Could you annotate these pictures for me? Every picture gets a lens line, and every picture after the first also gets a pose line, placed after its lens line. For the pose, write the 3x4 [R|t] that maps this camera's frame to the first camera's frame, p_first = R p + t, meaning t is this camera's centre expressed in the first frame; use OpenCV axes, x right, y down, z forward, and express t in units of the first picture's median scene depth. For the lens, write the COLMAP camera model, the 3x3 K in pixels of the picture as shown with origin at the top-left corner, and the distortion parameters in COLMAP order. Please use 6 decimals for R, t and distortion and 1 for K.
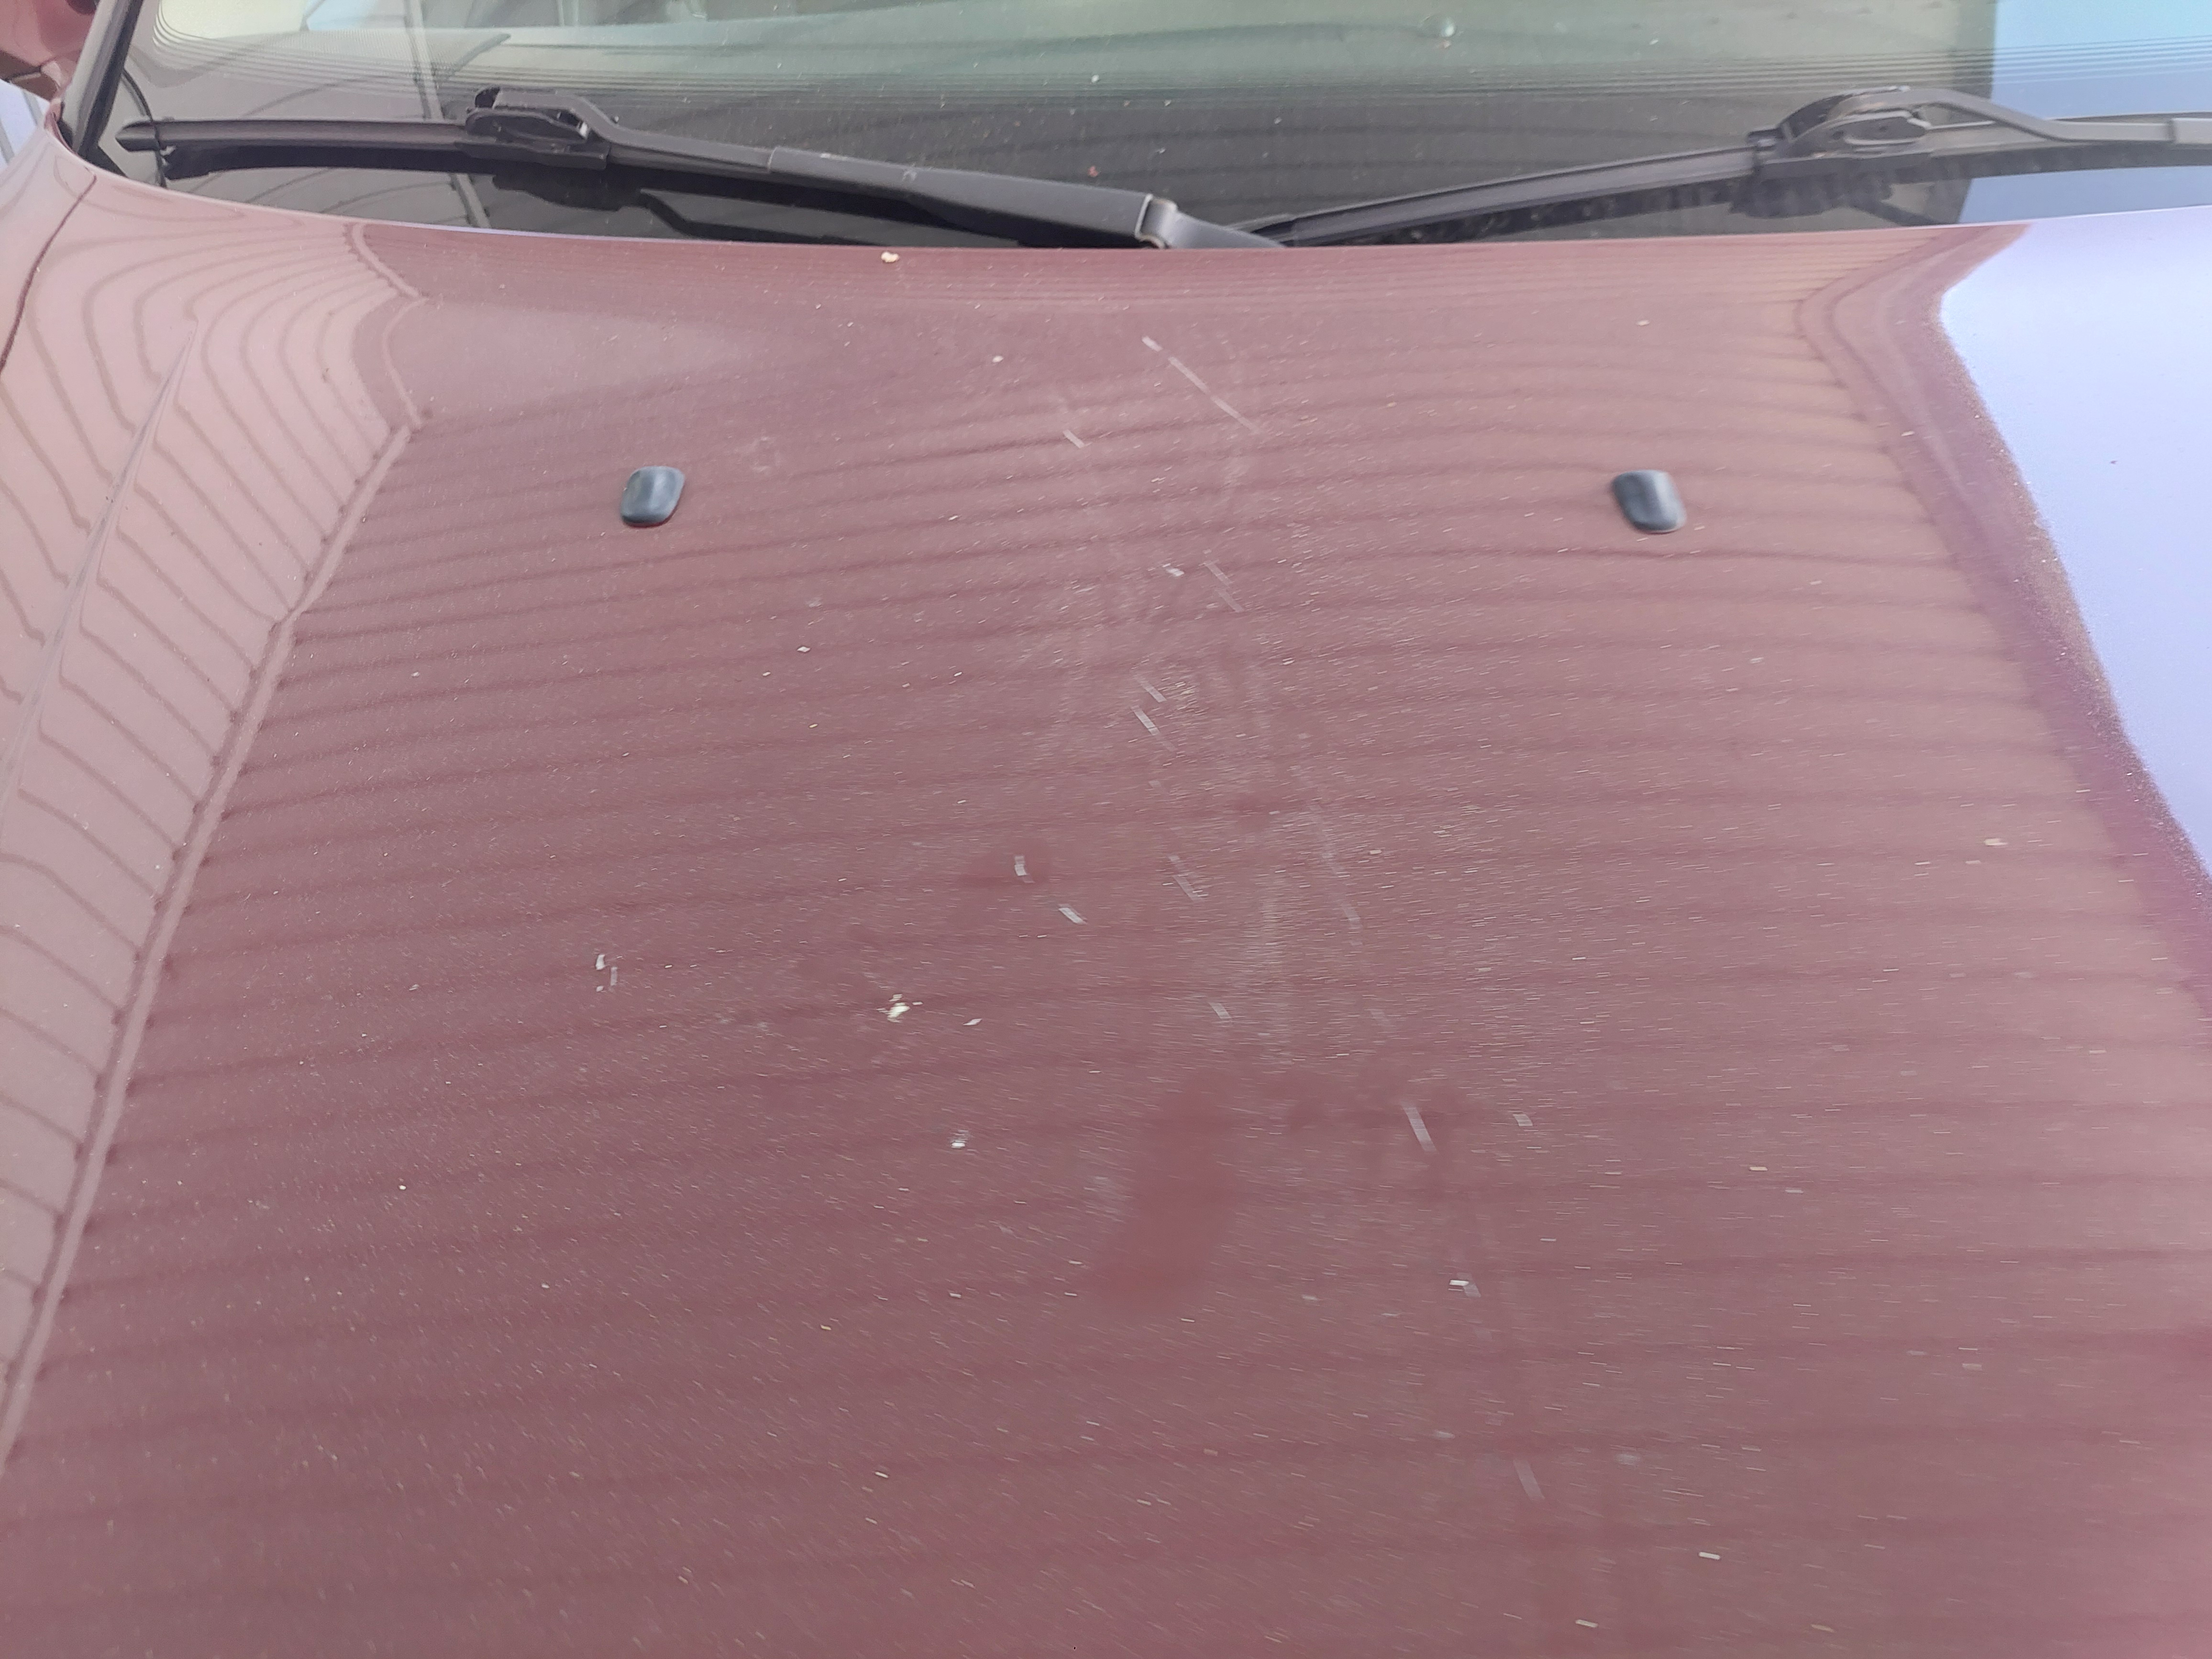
lens RADIAL K [[1601.1, 0, 1106.0], [0, 1601.1, 829.5], [0, 0, 1]] dist [0.084310, -0.084628]
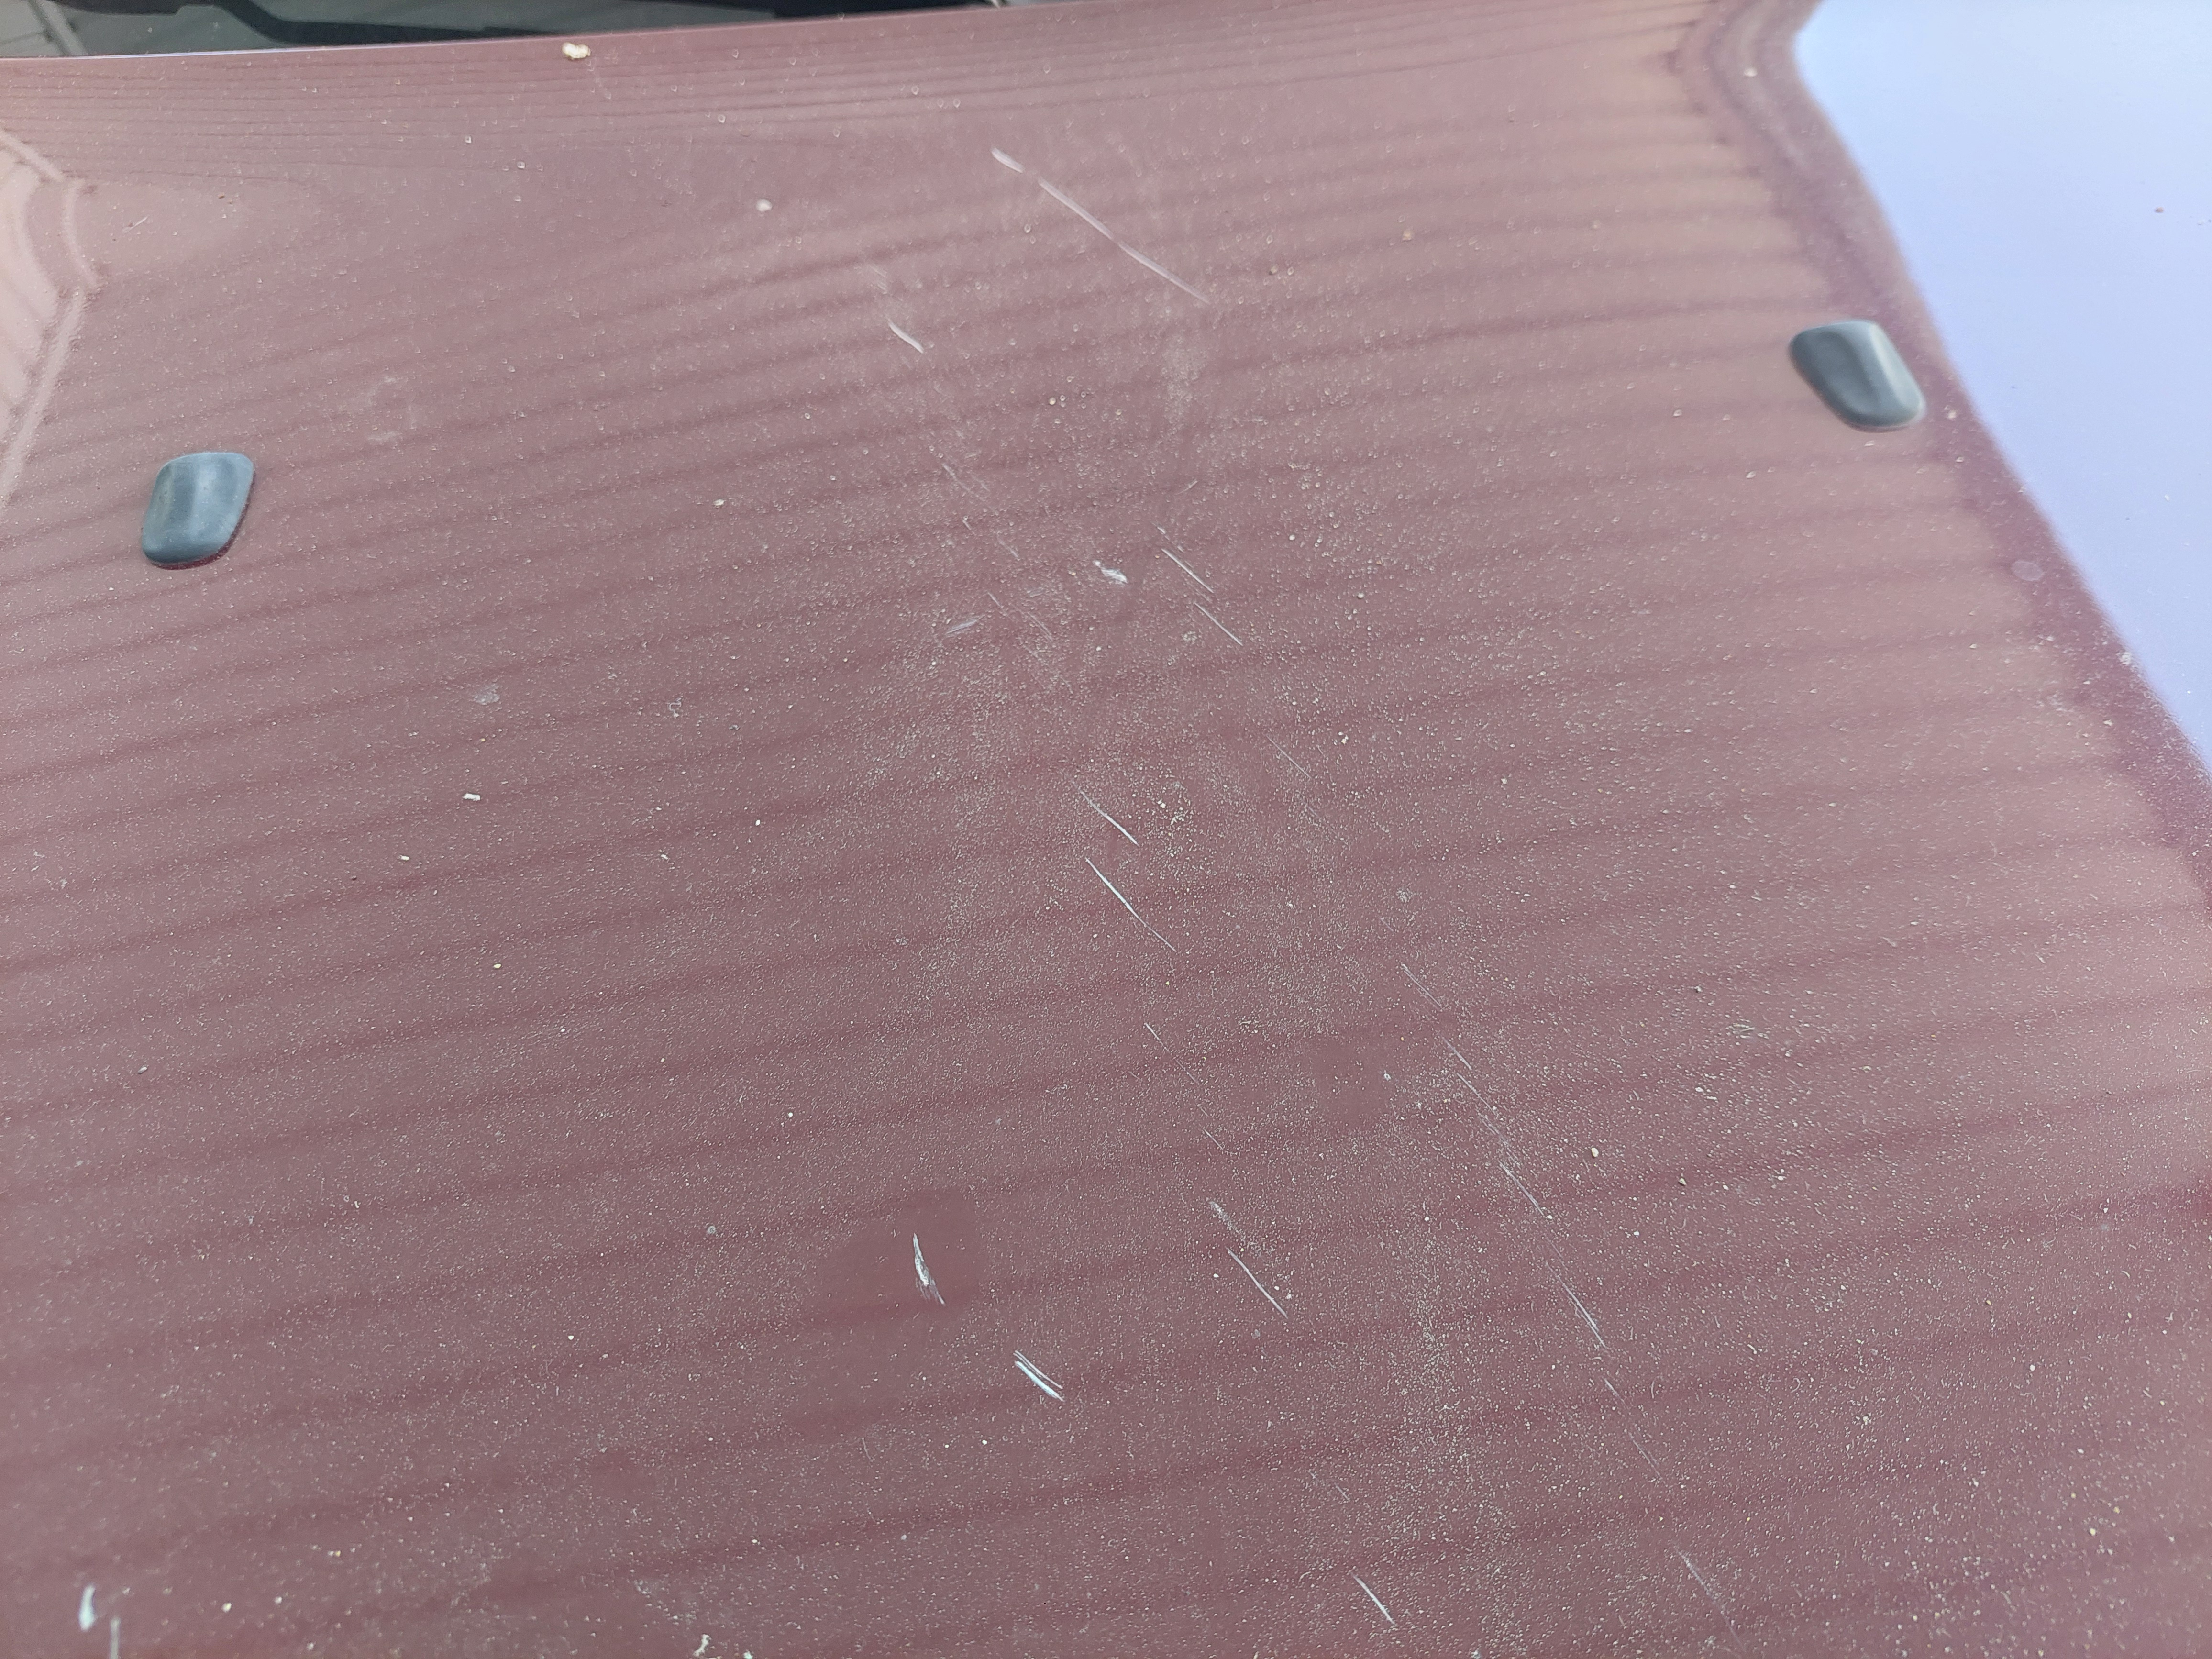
lens RADIAL K [[1807.5, 0, 1106.0], [0, 1807.5, 829.5], [0, 0, 1]] dist [0.009334, -0.012262]
pose [[0.991198, -0.108383, 0.076019, -0.017369], [0.101480, 0.990808, 0.089450, -0.114550], [-0.085015, -0.080948, 0.993086, 0.308528]]
